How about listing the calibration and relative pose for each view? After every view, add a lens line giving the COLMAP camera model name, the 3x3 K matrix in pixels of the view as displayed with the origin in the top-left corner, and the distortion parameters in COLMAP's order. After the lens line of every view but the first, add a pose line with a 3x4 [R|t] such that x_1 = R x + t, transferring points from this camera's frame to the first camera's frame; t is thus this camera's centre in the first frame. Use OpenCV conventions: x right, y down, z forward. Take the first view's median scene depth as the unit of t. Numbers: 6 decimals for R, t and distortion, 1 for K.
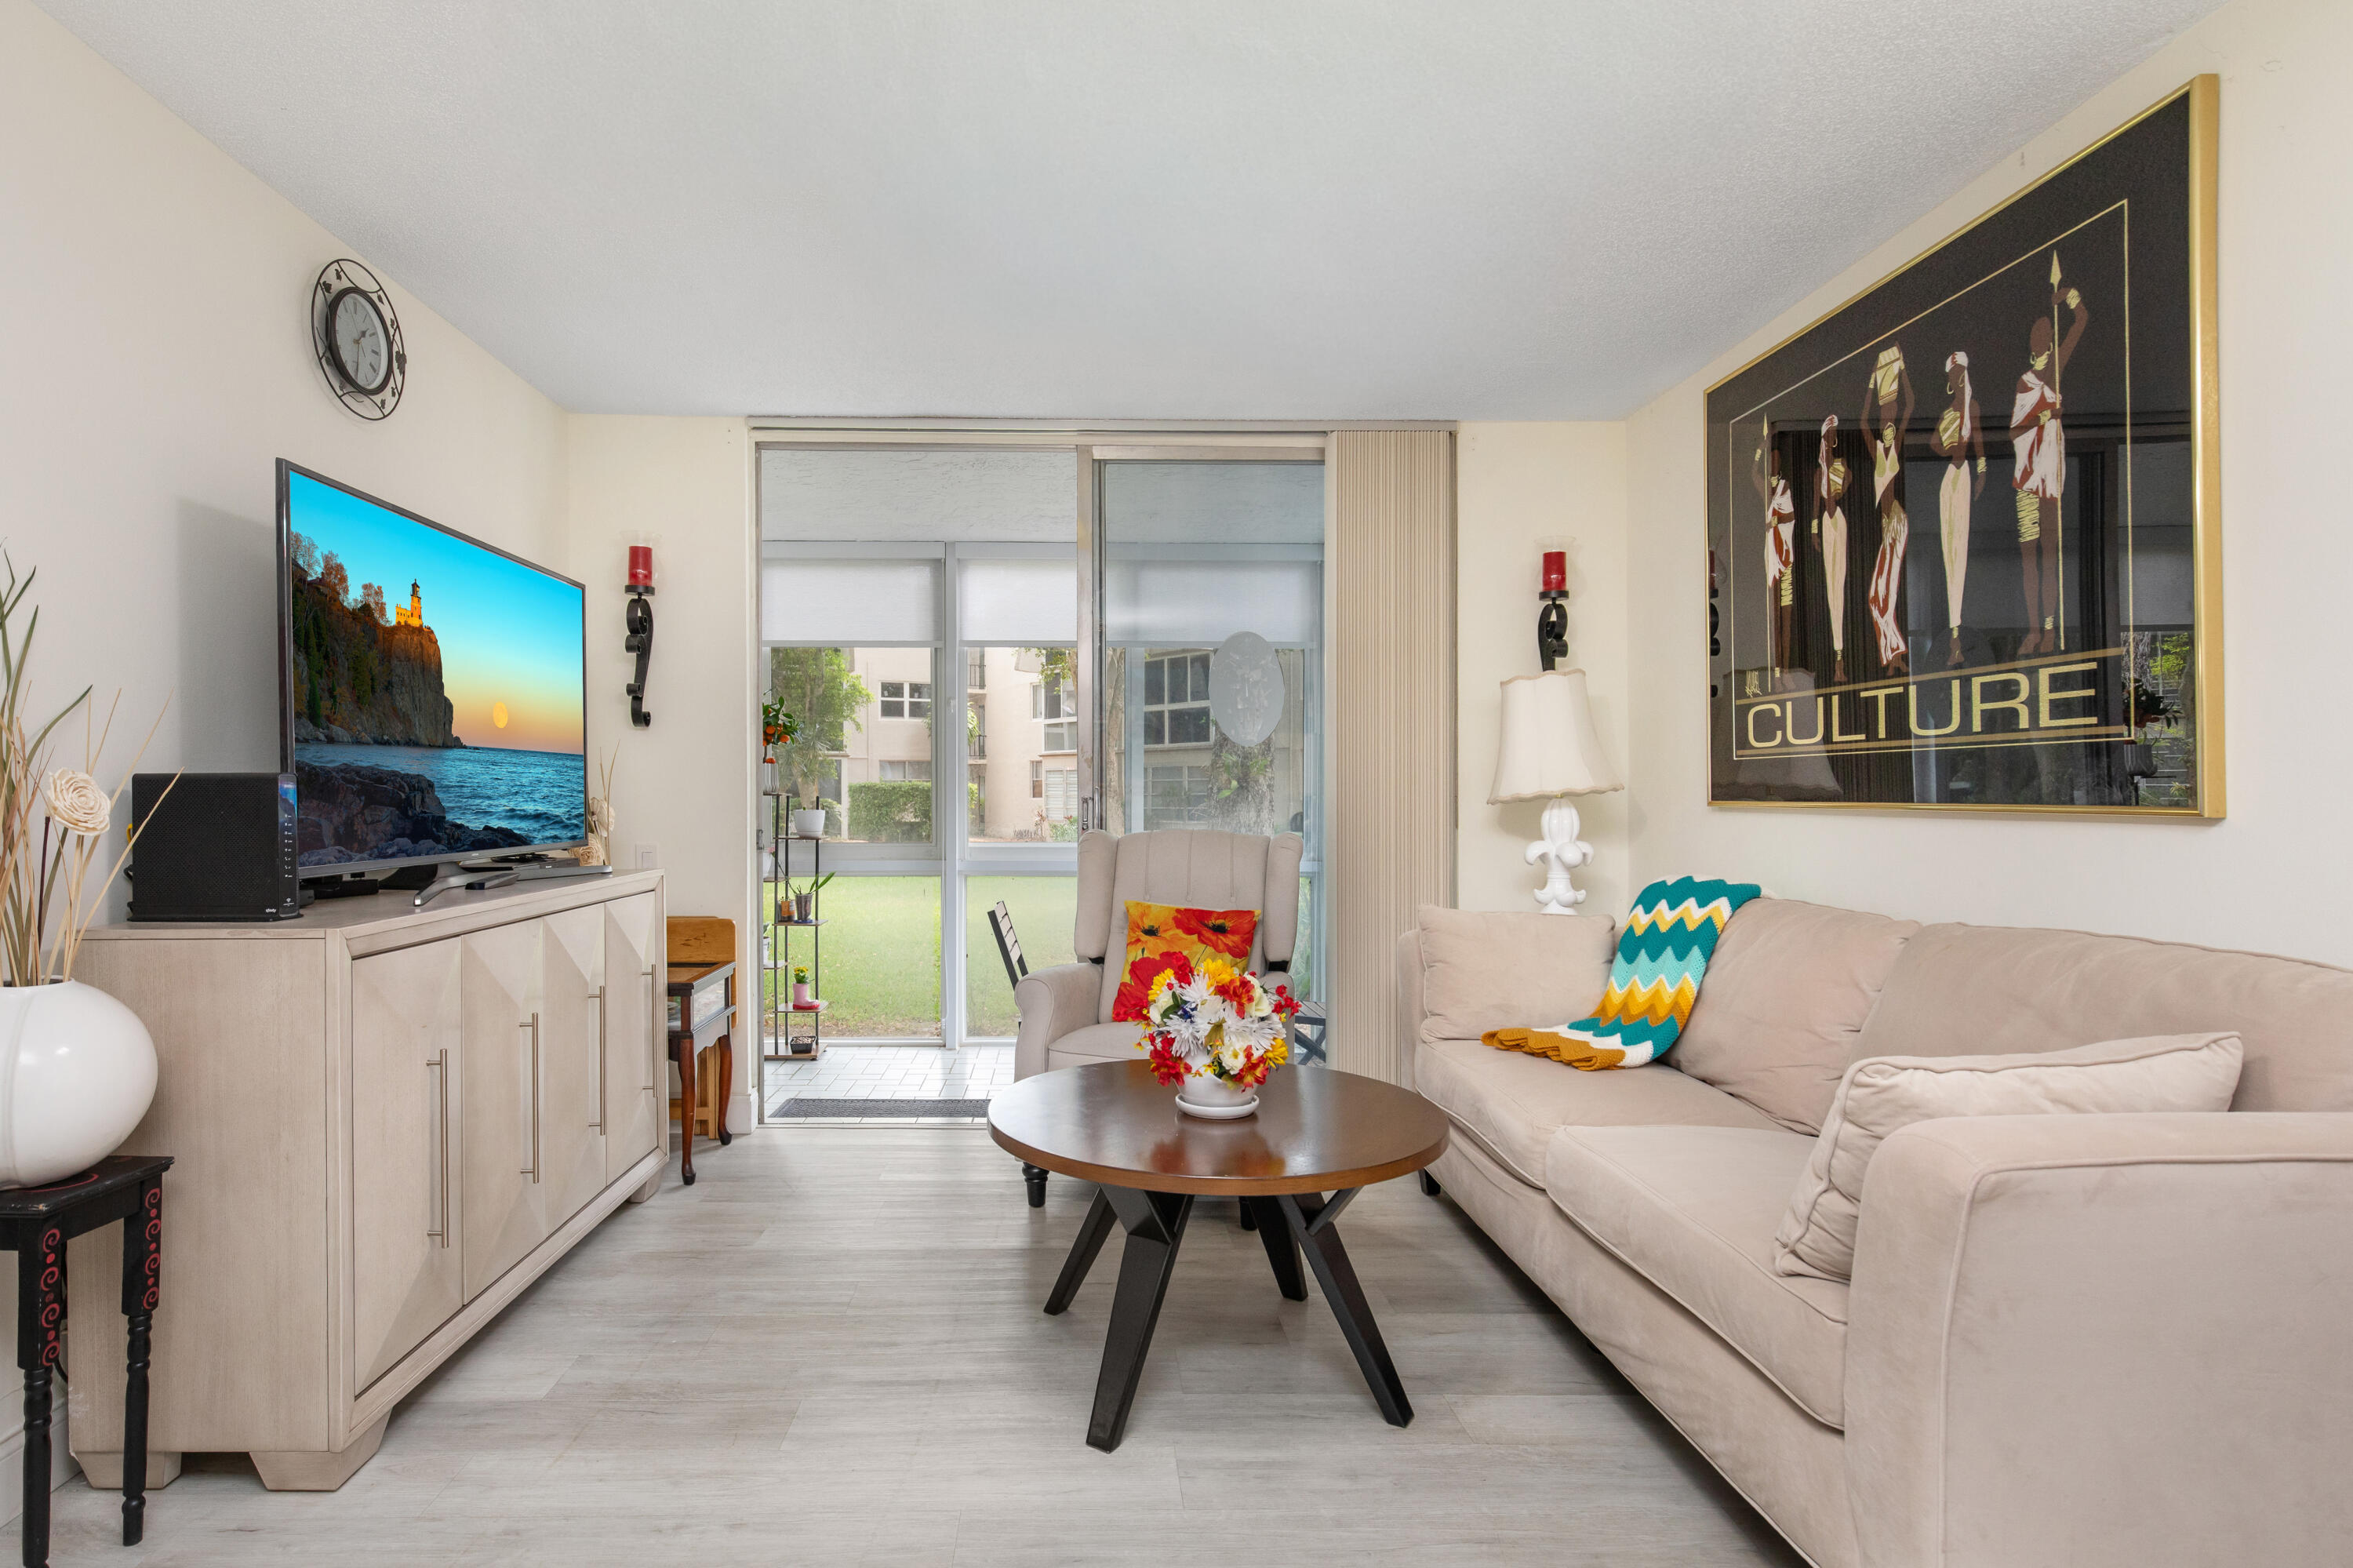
lens RADIAL K [[1182.8, 0, 1081.5], [0, 1182.8, 790.9], [0, 0, 1]] dist [-0.000149, -0.000212]
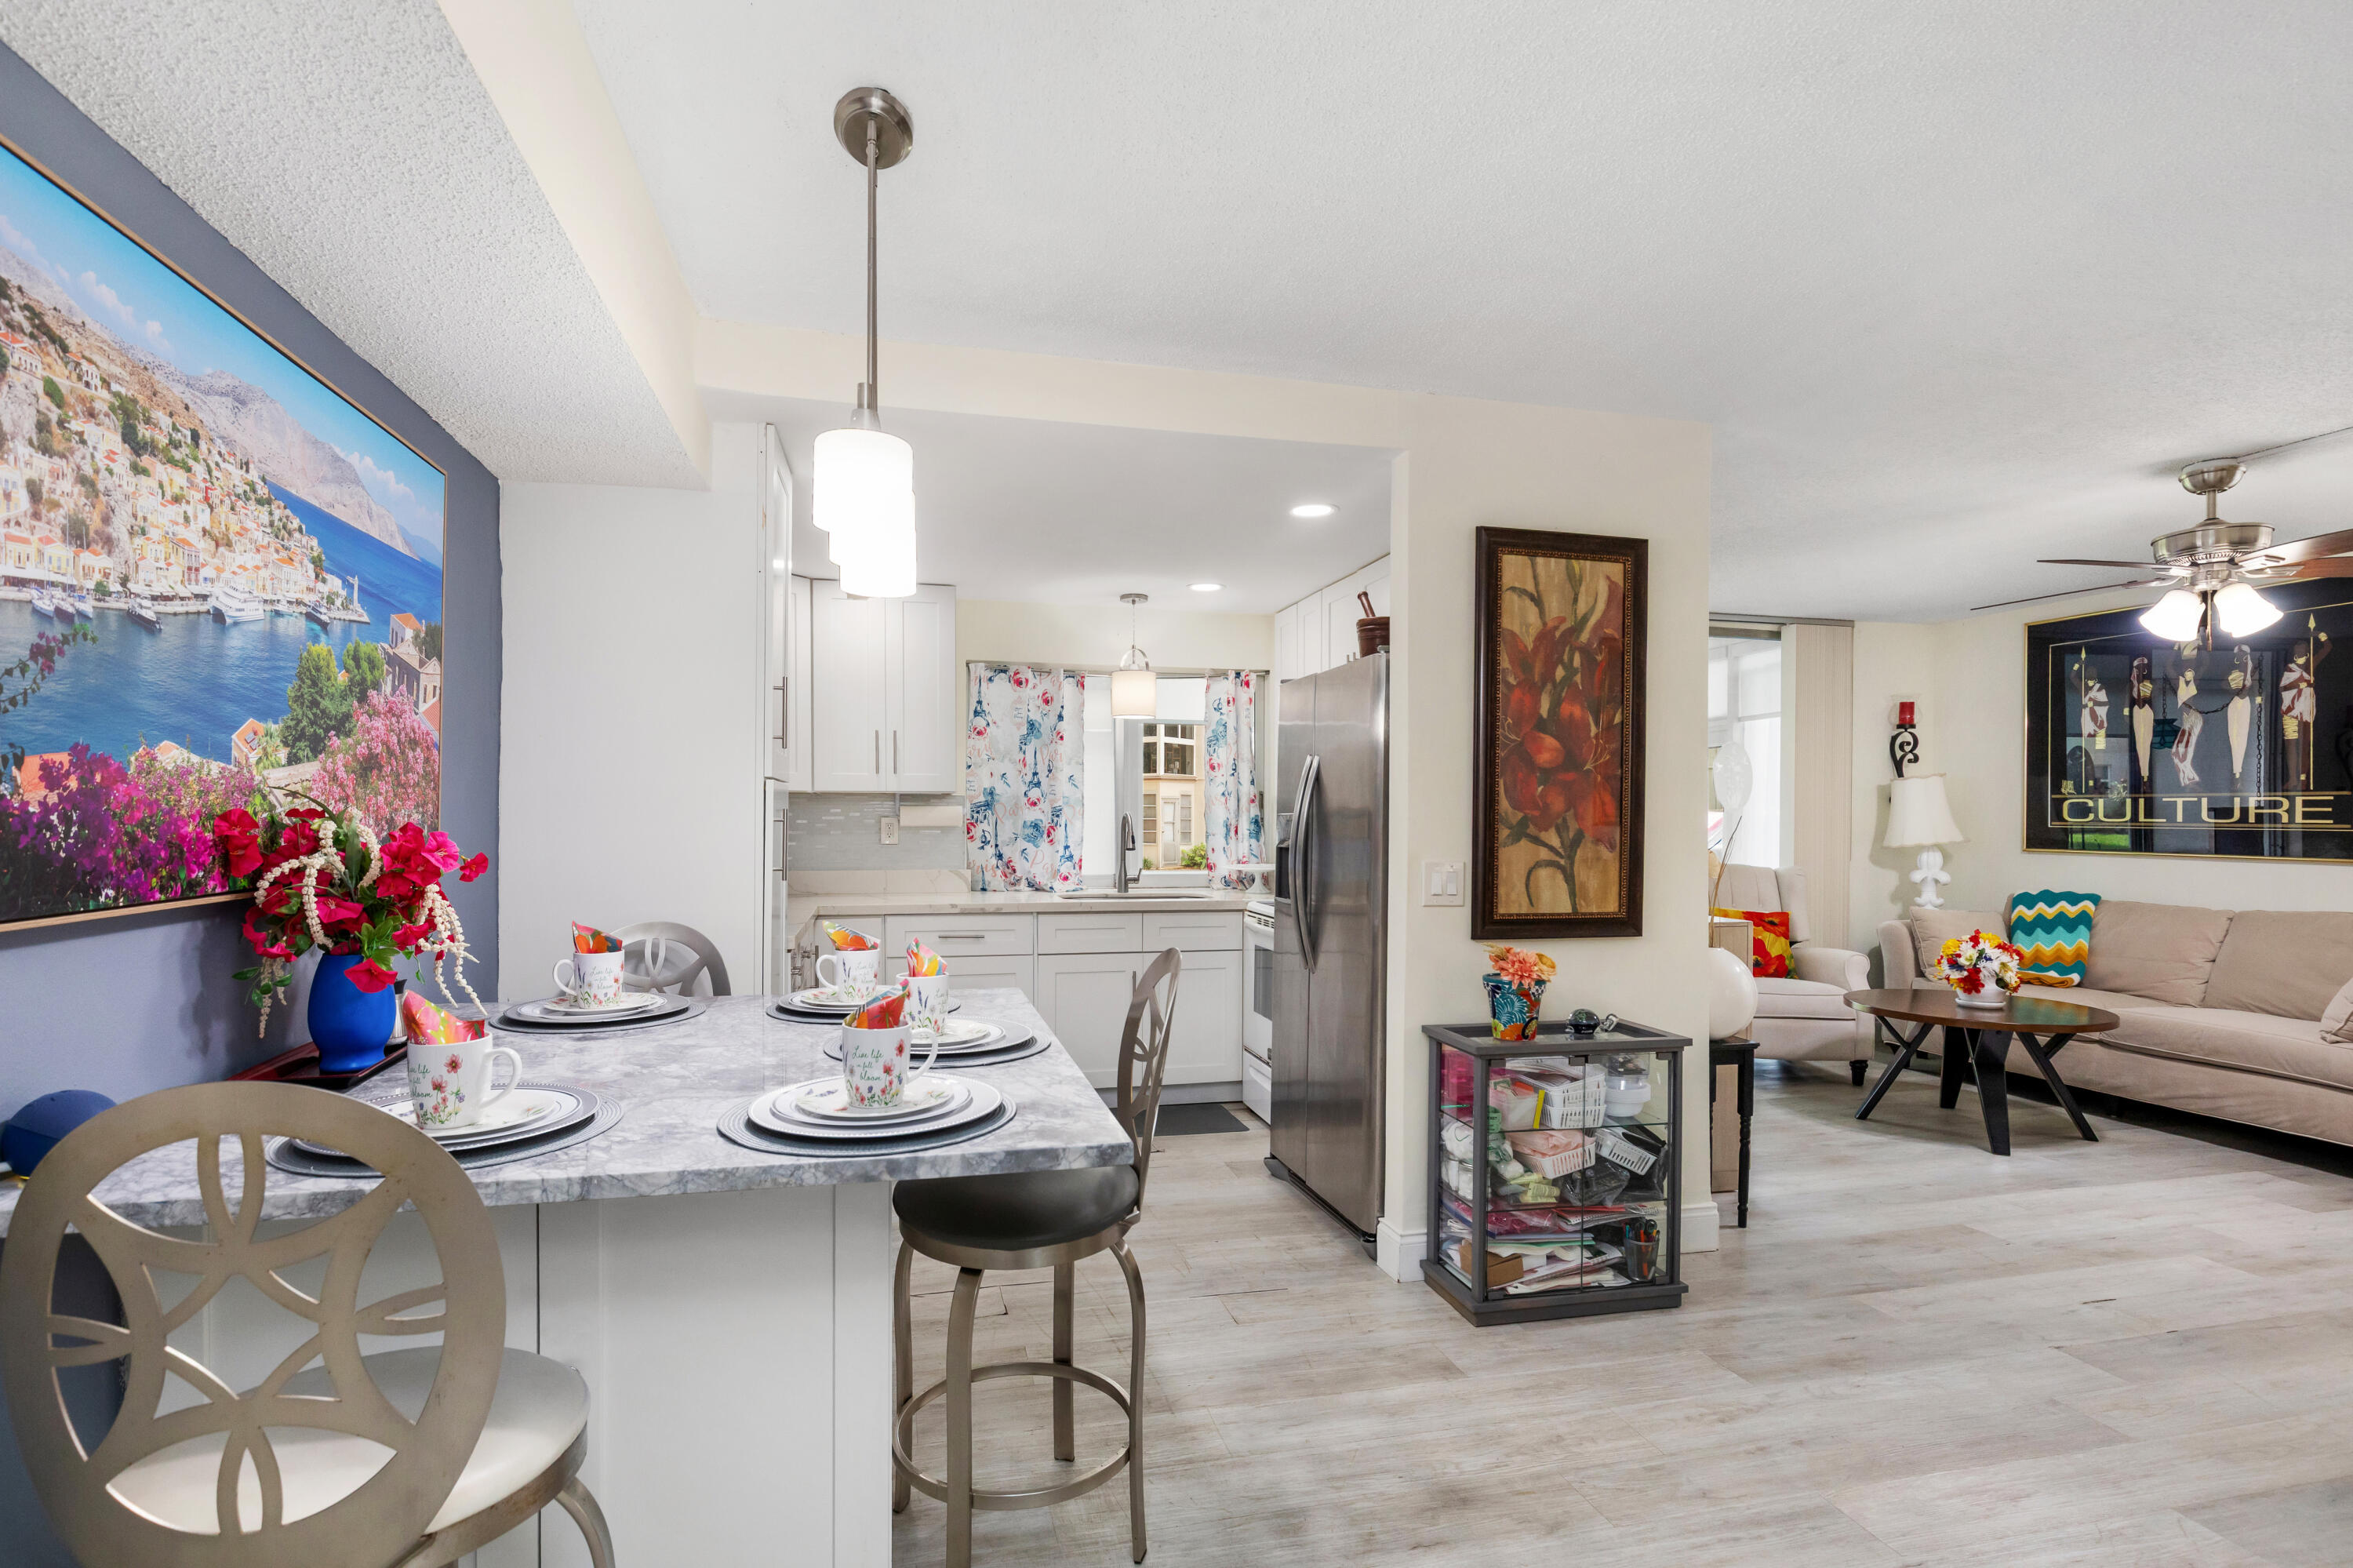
lens RADIAL K [[1111.3, 0, 1151.2], [0, 1111.3, 825.0], [0, 0, 1]] dist [0.000274, -0.000754]
pose [[0.975259, 0.005047, 0.221009, -1.404166], [-0.007490, 0.999920, 0.010219, -0.042919], [-0.220940, -0.011622, 0.975218, -0.456516]]
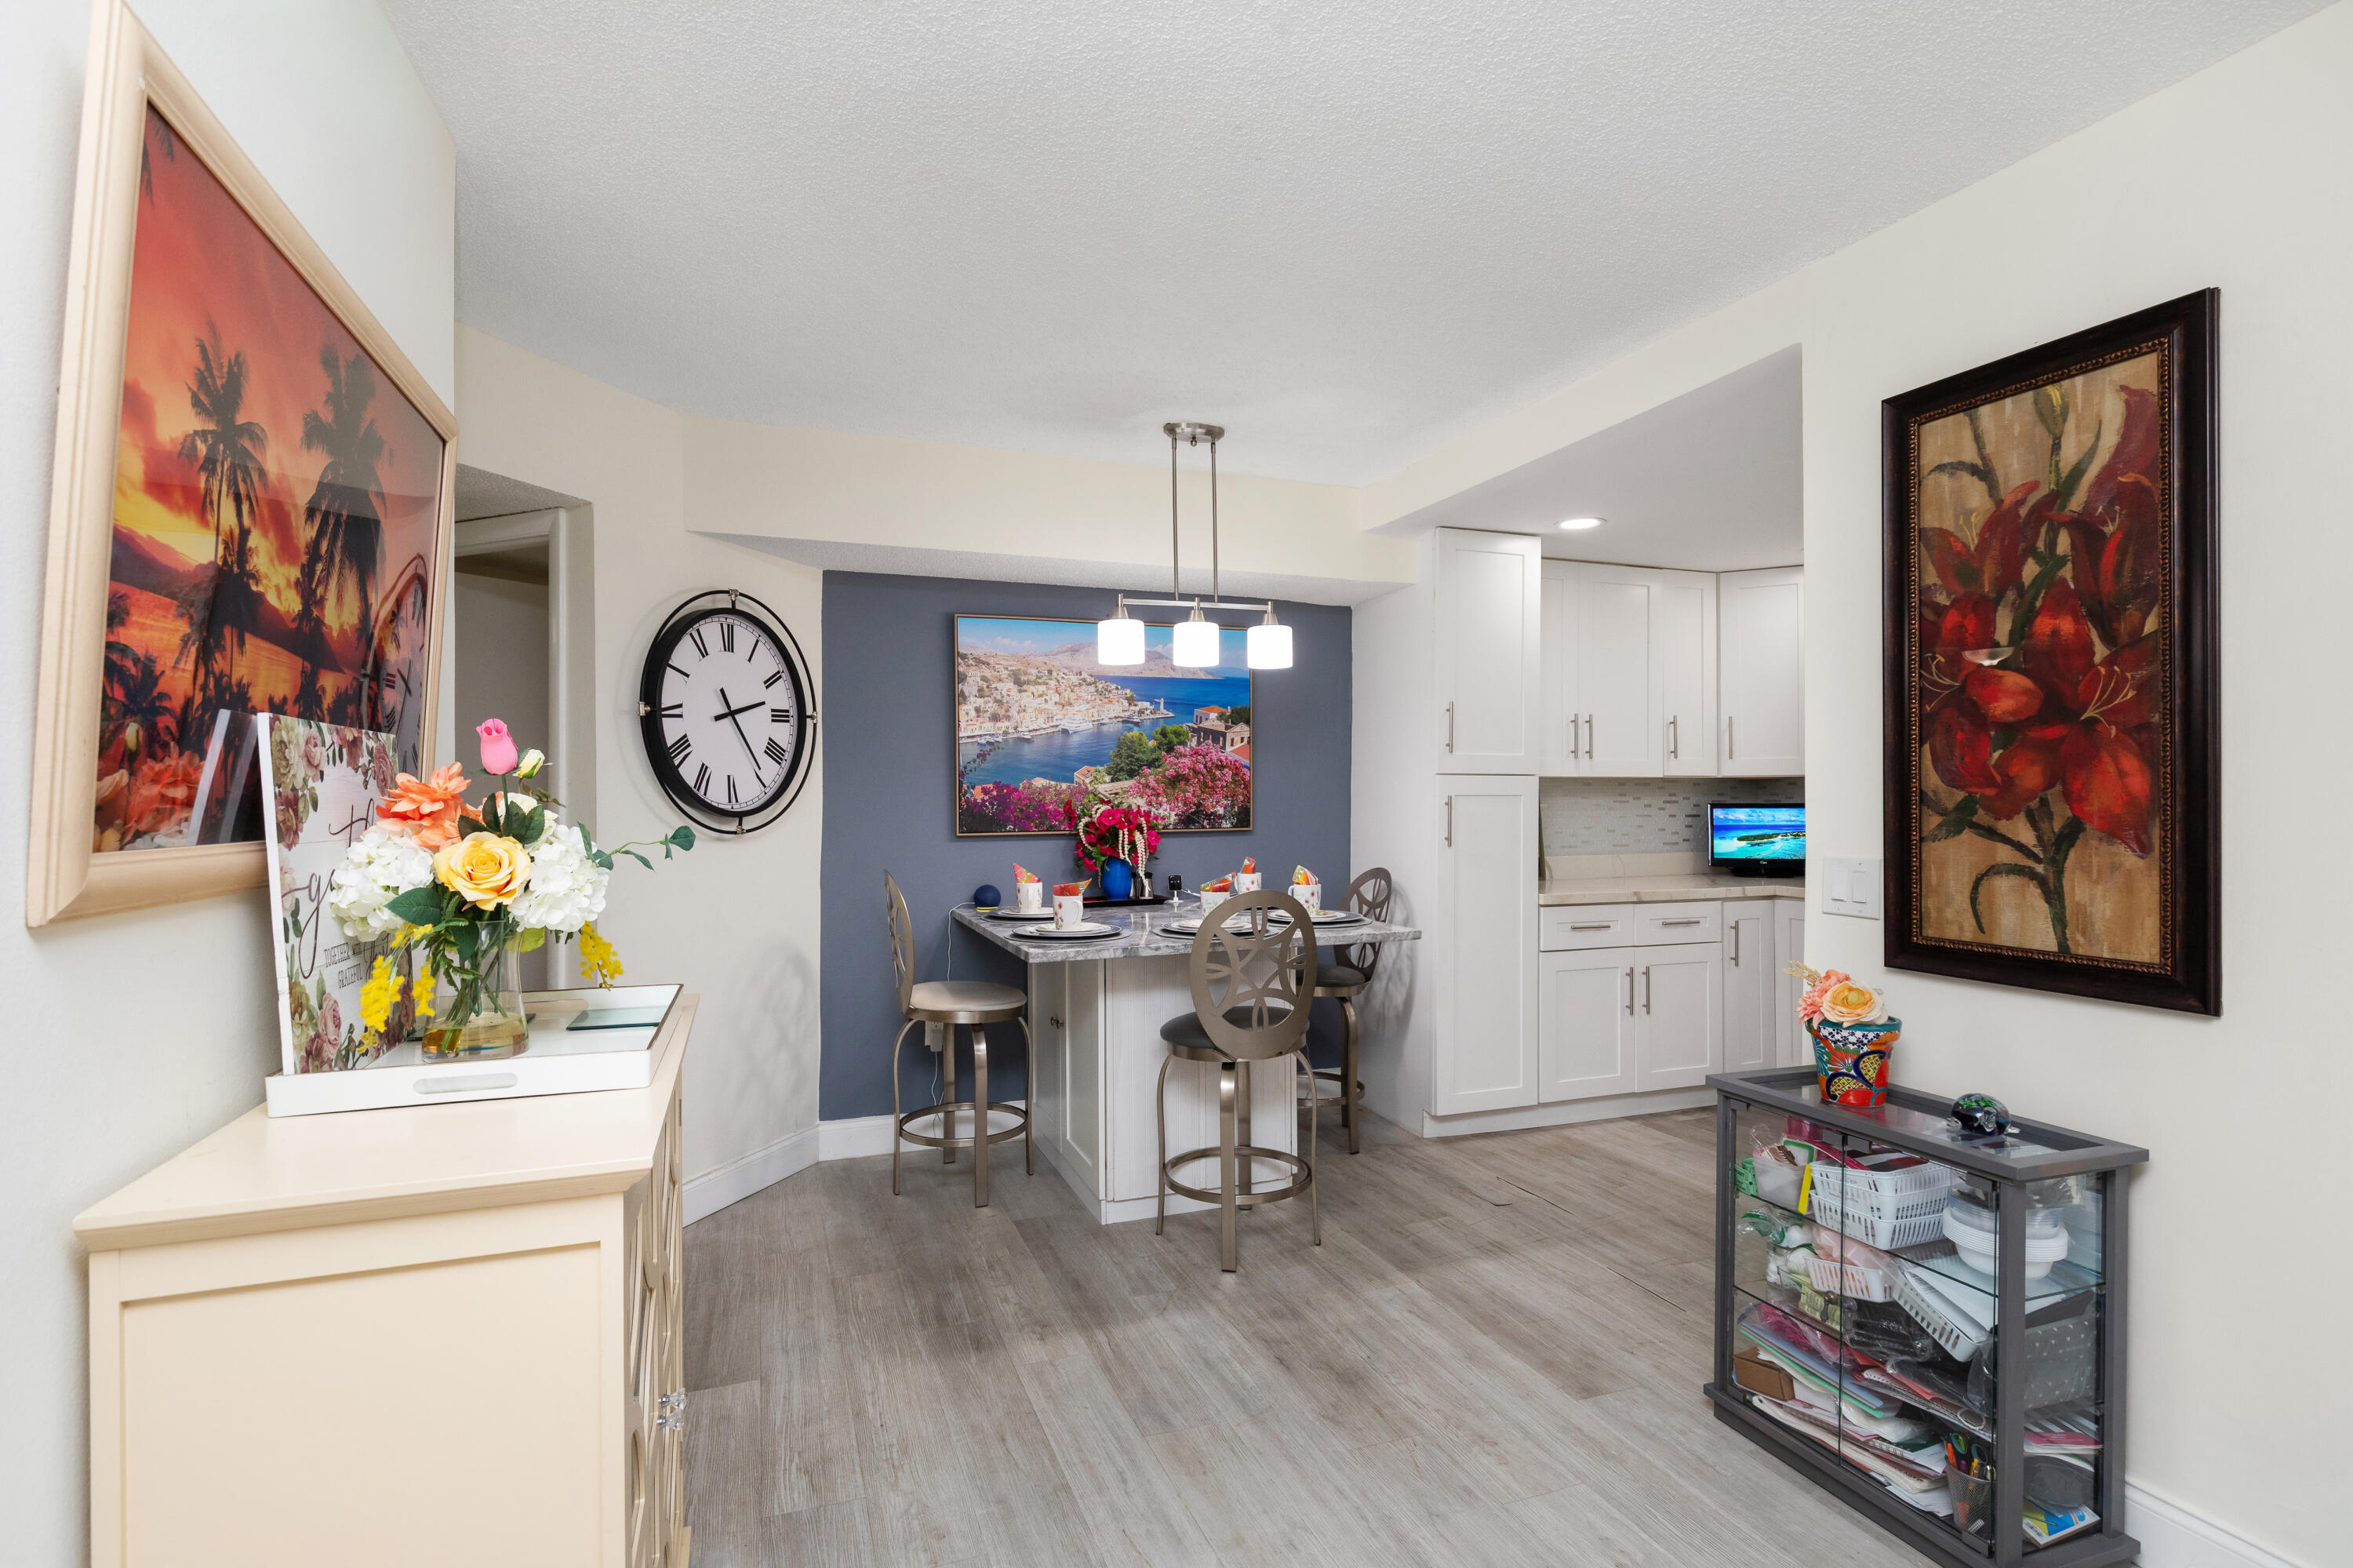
lens RADIAL K [[1107.8, 0, 1156.2], [0, 1107.8, 795.9], [0, 0, 1]] dist [-0.003094, -0.000768]
pose [[0.333929, -0.001431, -0.942597, -0.305876], [0.006282, 0.999980, 0.000707, -0.047631], [0.942577, -0.006157, 0.333931, -0.224228]]
